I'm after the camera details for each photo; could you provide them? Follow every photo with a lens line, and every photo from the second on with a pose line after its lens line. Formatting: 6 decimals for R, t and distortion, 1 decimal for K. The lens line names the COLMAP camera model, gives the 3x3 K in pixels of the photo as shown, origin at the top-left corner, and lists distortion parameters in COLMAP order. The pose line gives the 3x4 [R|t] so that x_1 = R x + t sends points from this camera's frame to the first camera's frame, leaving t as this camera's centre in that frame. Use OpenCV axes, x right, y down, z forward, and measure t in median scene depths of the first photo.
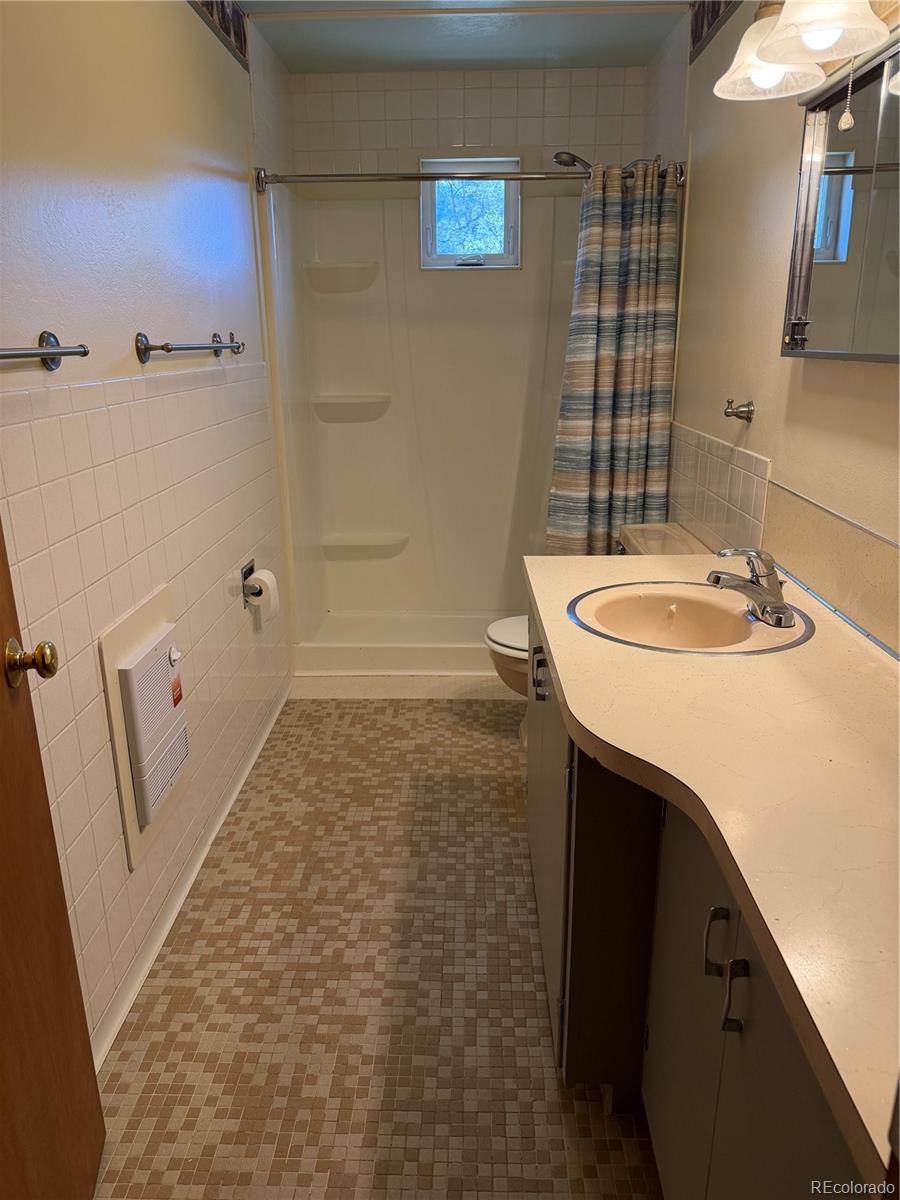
lens RADIAL K [[819.9, 0, 560.4], [0, 819.9, 569.7], [0, 0, 1]] dist [0.080607, -0.091836]
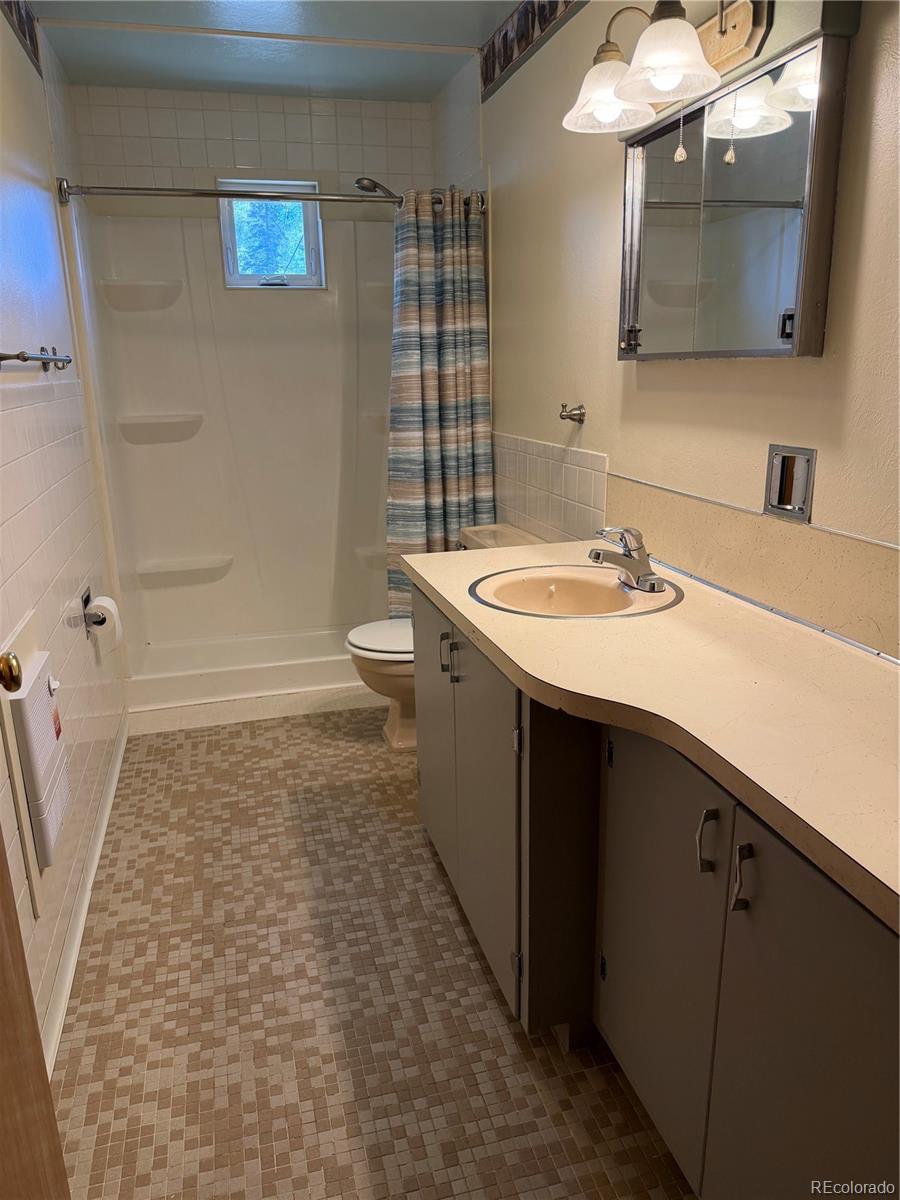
lens RADIAL K [[829.4, 0, 450.3], [0, 829.4, 596.0], [0, 0, 1]] dist [0.111033, -0.144469]
pose [[0.960758, -0.083738, 0.264448, -0.231561], [0.092117, 0.995559, -0.019420, 0.052667], [-0.261647, 0.043018, 0.964204, -0.027295]]
